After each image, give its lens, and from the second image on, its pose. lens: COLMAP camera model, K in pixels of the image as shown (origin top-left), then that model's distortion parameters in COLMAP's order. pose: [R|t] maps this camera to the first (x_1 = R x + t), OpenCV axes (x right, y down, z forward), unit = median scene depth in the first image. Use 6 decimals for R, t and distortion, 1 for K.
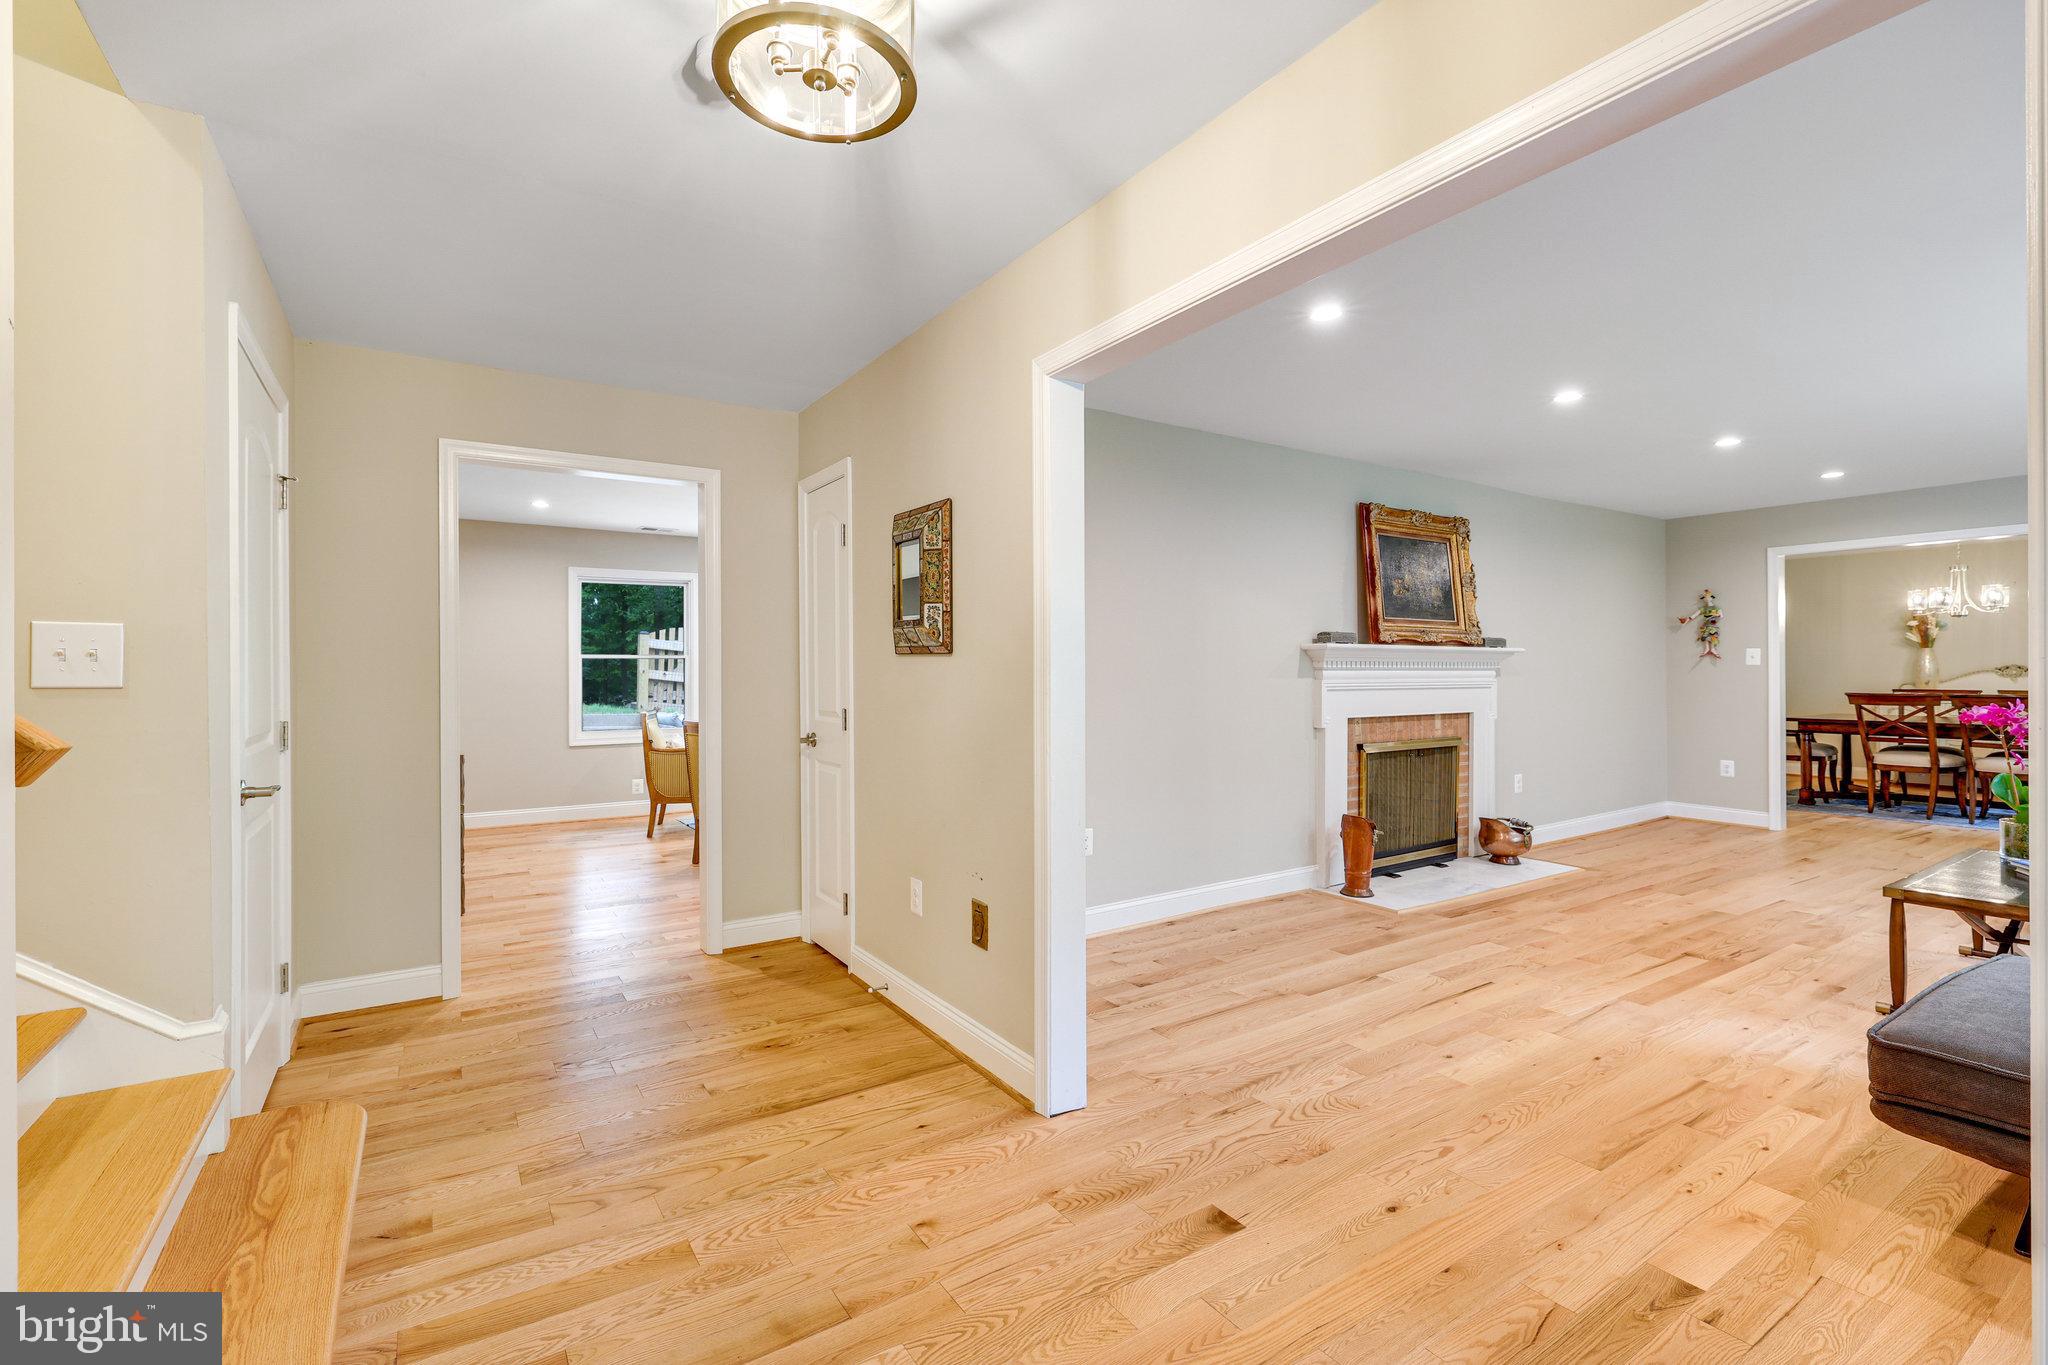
lens RADIAL K [[911.4, 0, 1011.2], [0, 911.4, 665.4], [0, 0, 1]] dist [0.001806, 0.000183]
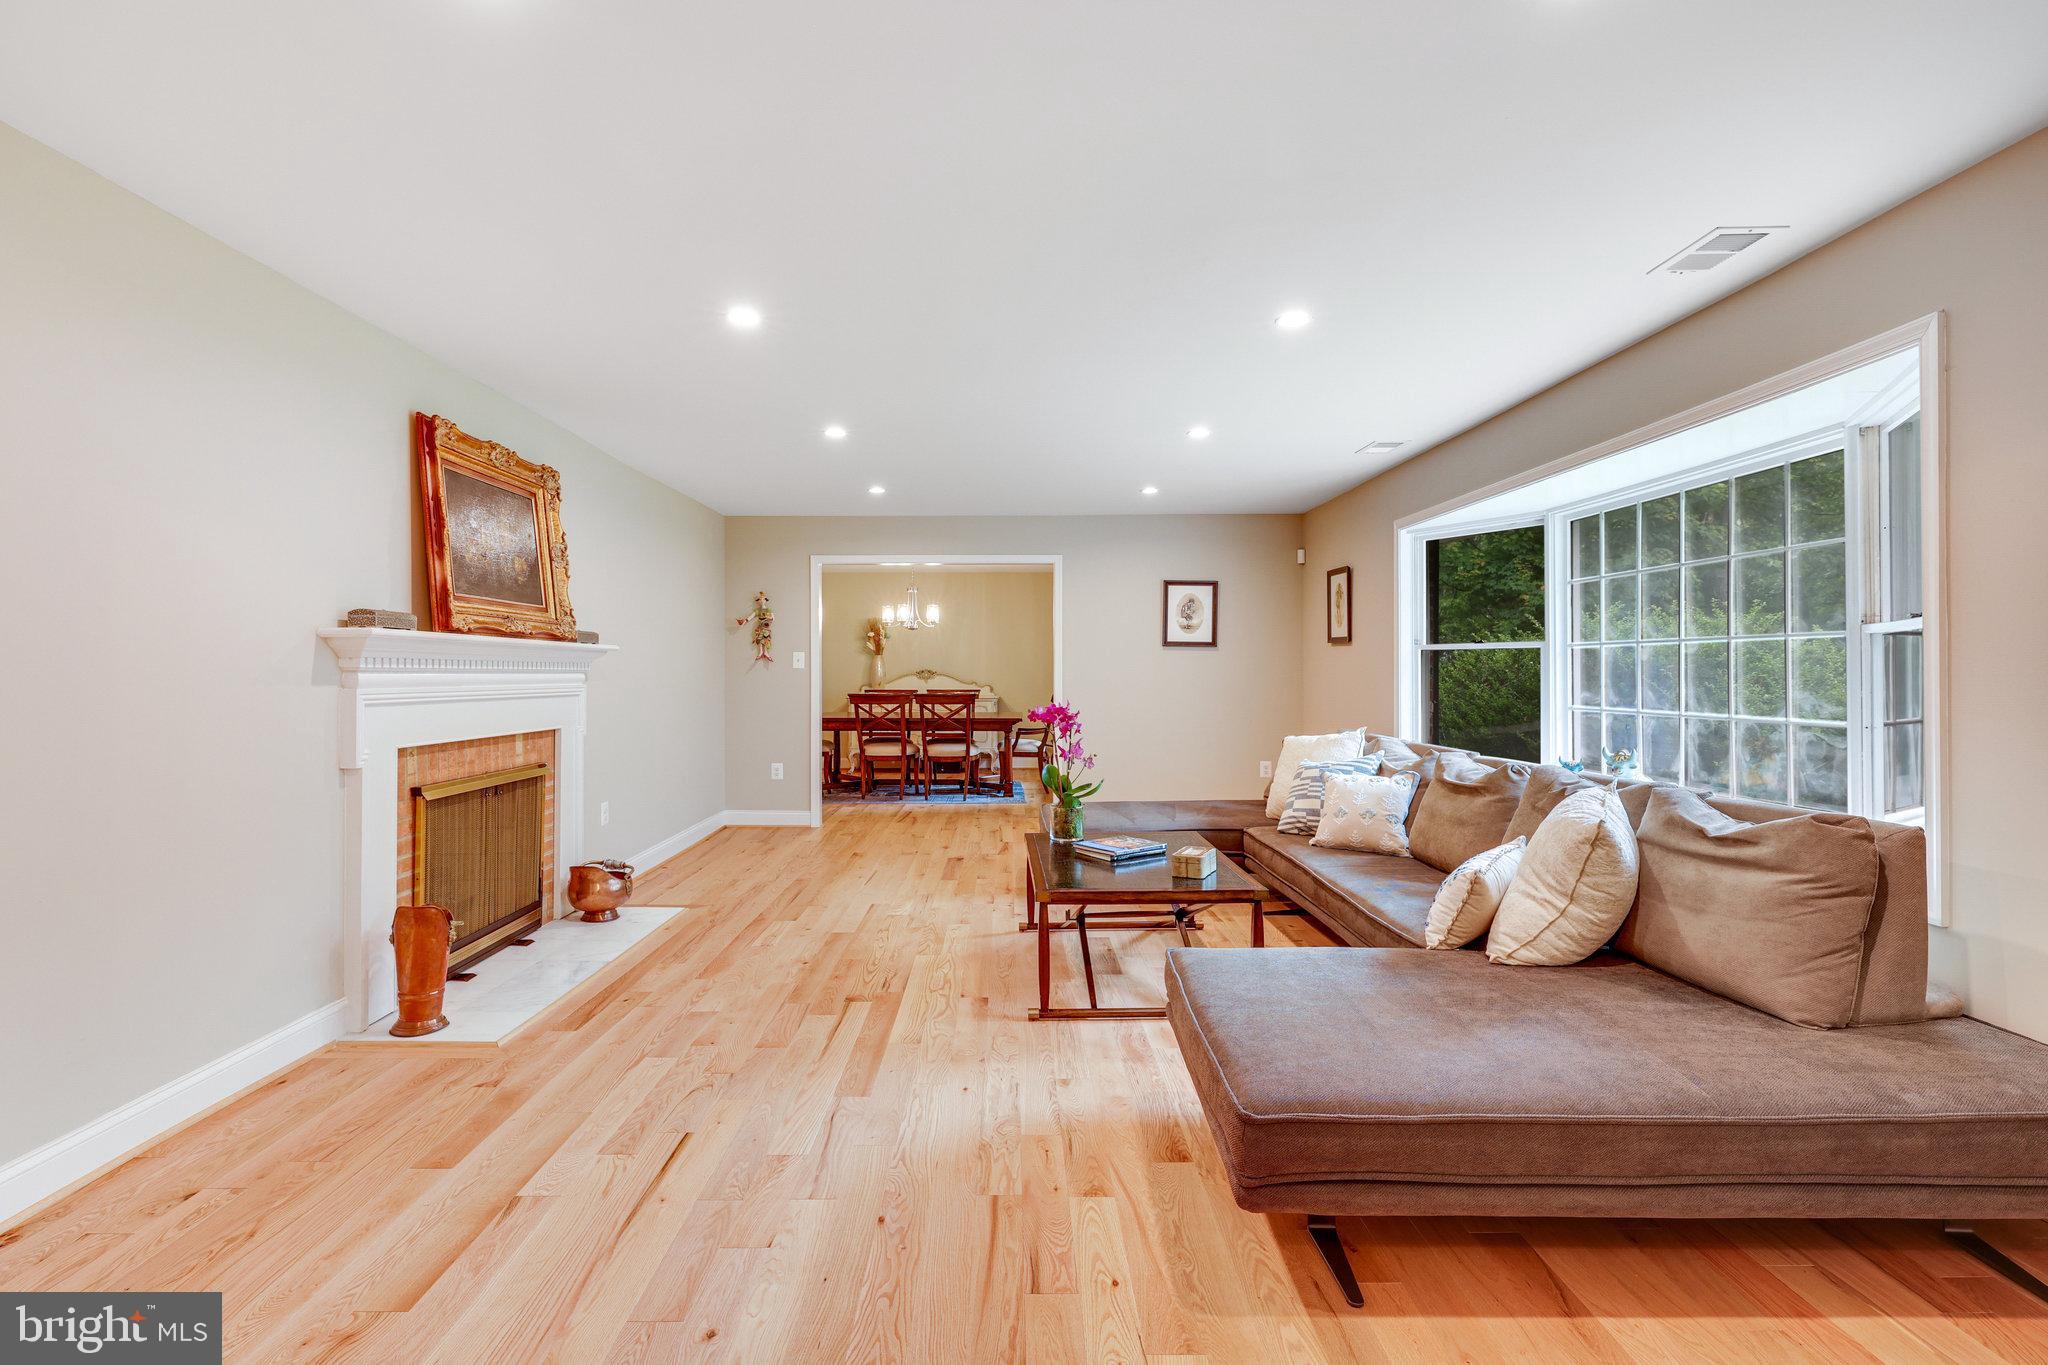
lens RADIAL K [[980.4, 0, 1017.8], [0, 980.4, 670.6], [0, 0, 1]] dist [0.000024, 0.000337]
pose [[0.543544, 0.002992, 0.839376, 0.031291], [-0.004367, 0.999990, -0.000736, 0.002434], [-0.839370, -0.003265, 0.543551, 0.257536]]
